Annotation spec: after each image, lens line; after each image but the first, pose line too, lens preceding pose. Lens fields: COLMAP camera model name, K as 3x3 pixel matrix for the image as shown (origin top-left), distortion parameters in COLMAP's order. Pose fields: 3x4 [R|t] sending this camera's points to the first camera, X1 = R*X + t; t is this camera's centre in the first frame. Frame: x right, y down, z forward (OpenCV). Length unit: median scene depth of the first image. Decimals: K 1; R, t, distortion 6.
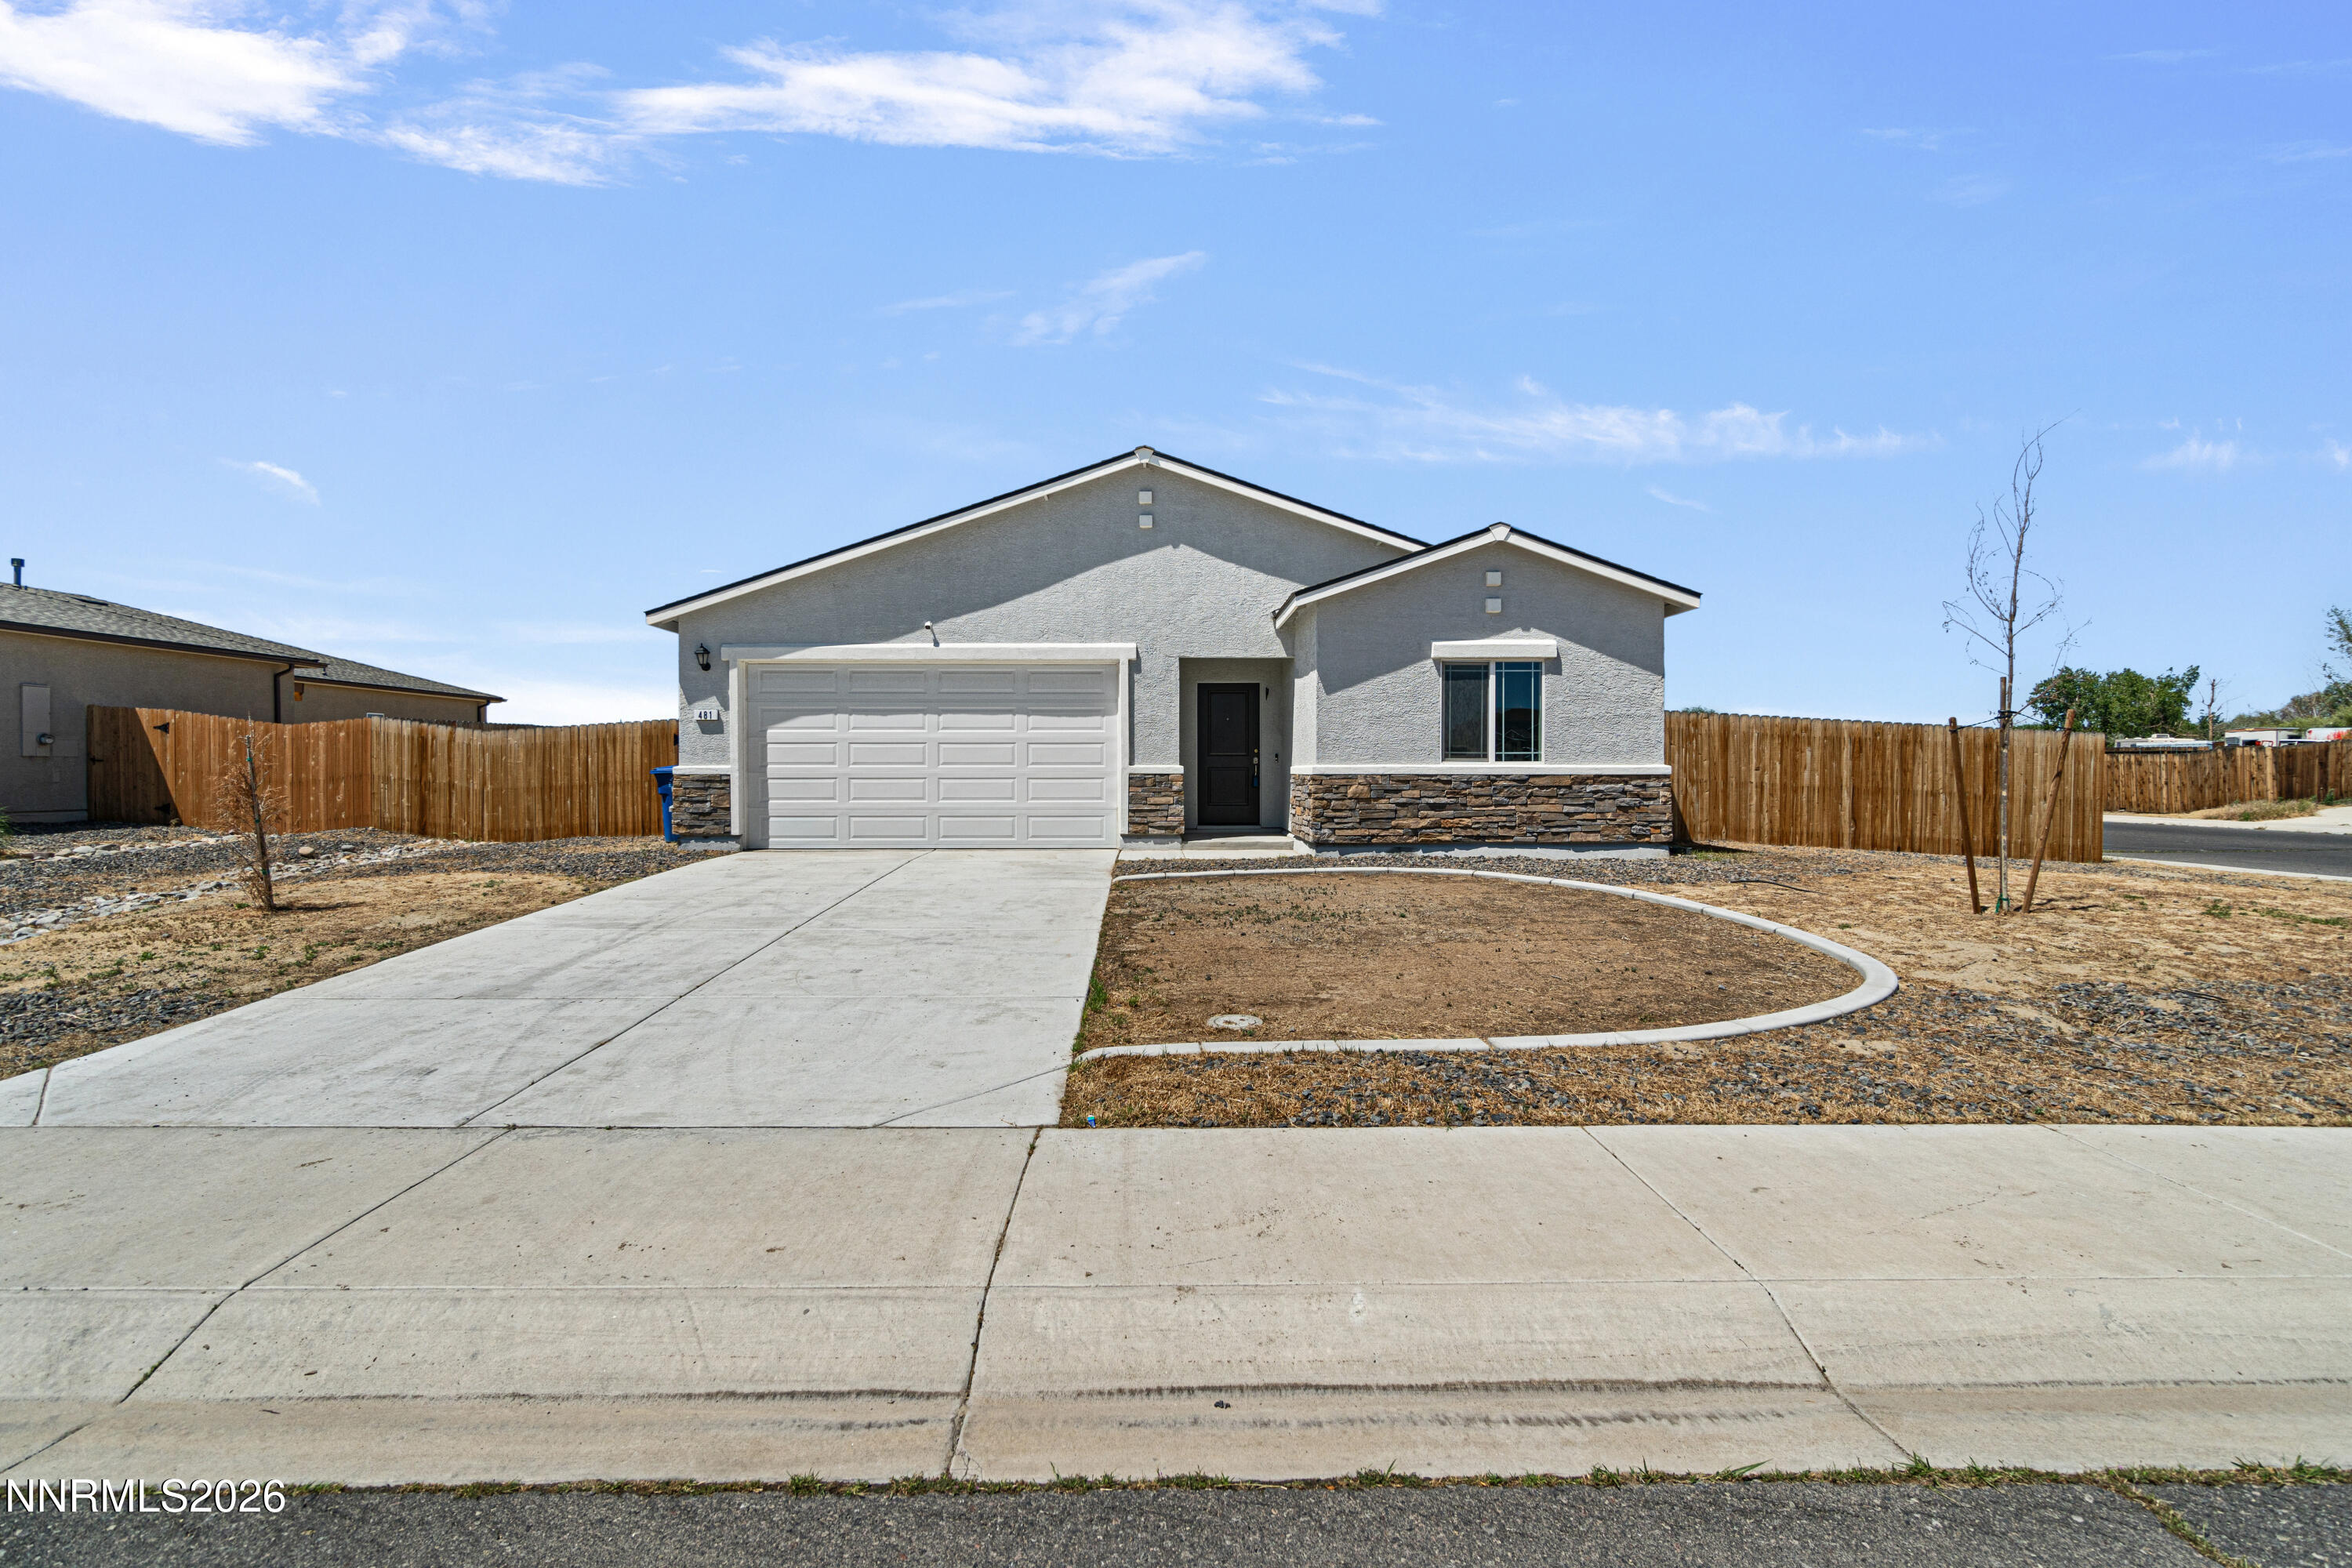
lens RADIAL K [[1015.8, 0, 1163.0], [0, 1015.8, 775.6], [0, 0, 1]] dist [-0.001926, -0.000483]
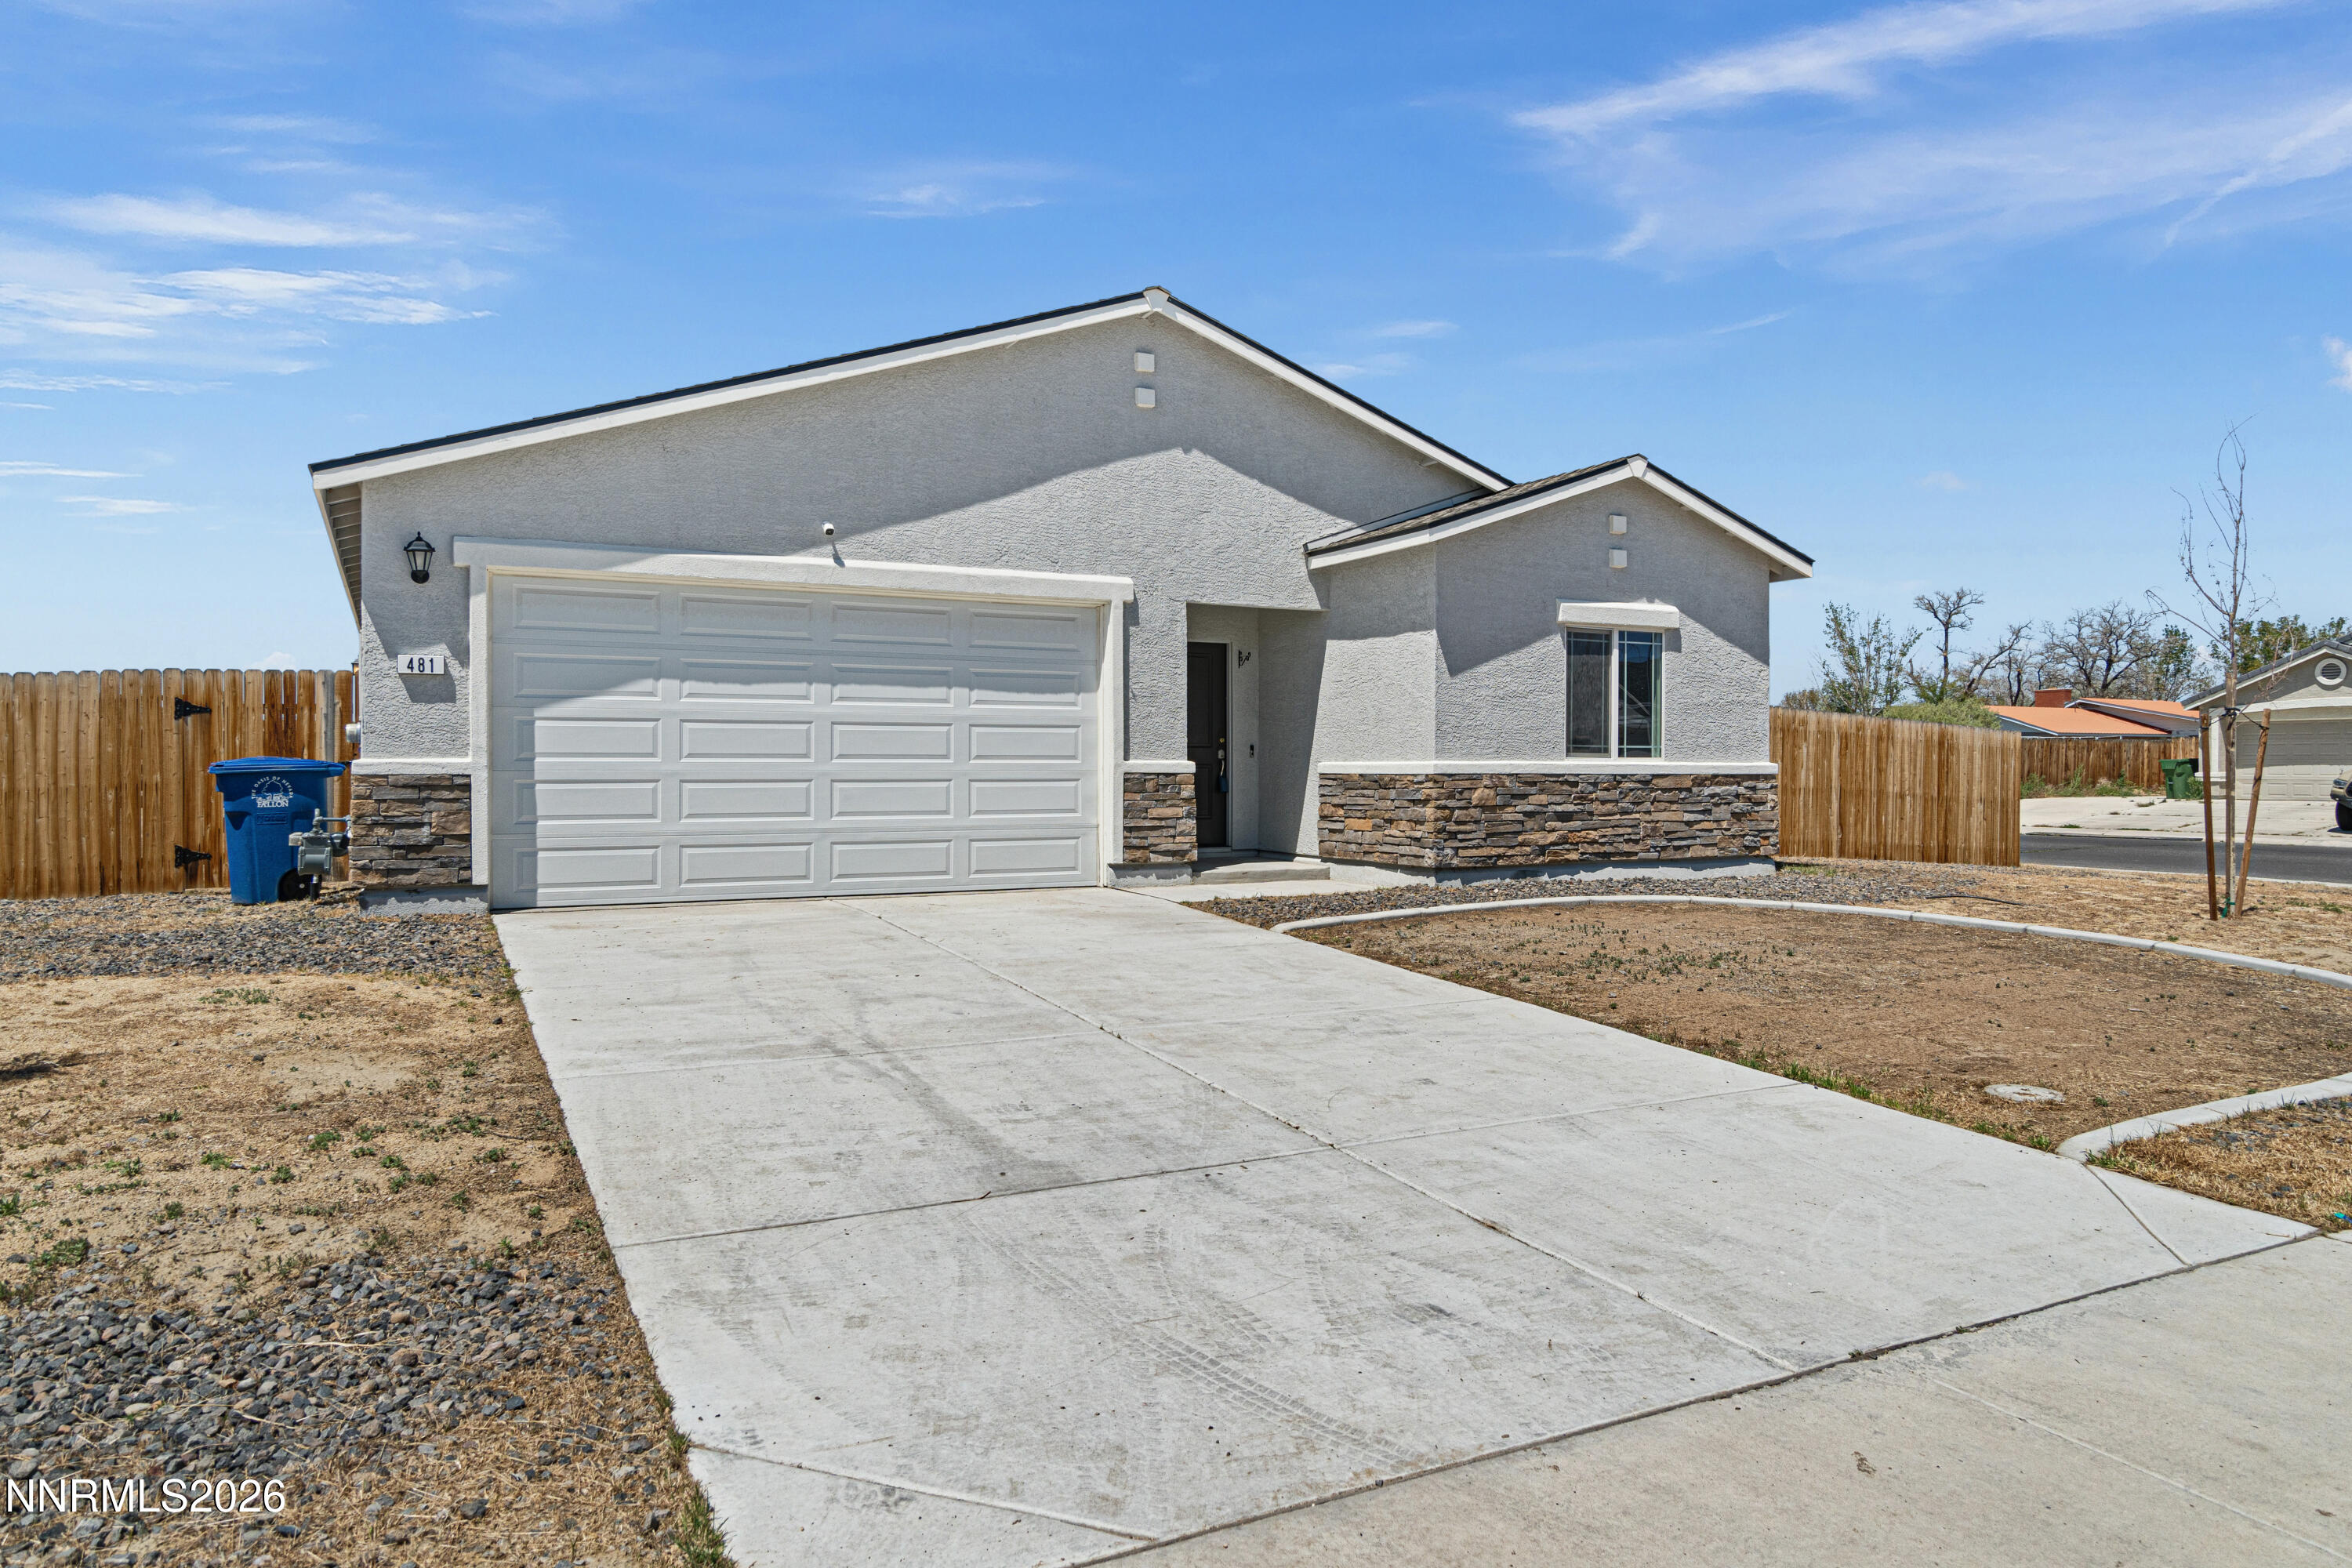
lens RADIAL K [[1468.8, 0, 1151.5], [0, 1468.8, 775.8], [0, 0, 1]] dist [-0.004088, 0.002071]
pose [[0.897947, -0.000724, 0.440103, -0.450254], [0.001065, 0.999999, -0.000529, 0.000304], [-0.440103, 0.000944, 0.897947, 0.128347]]
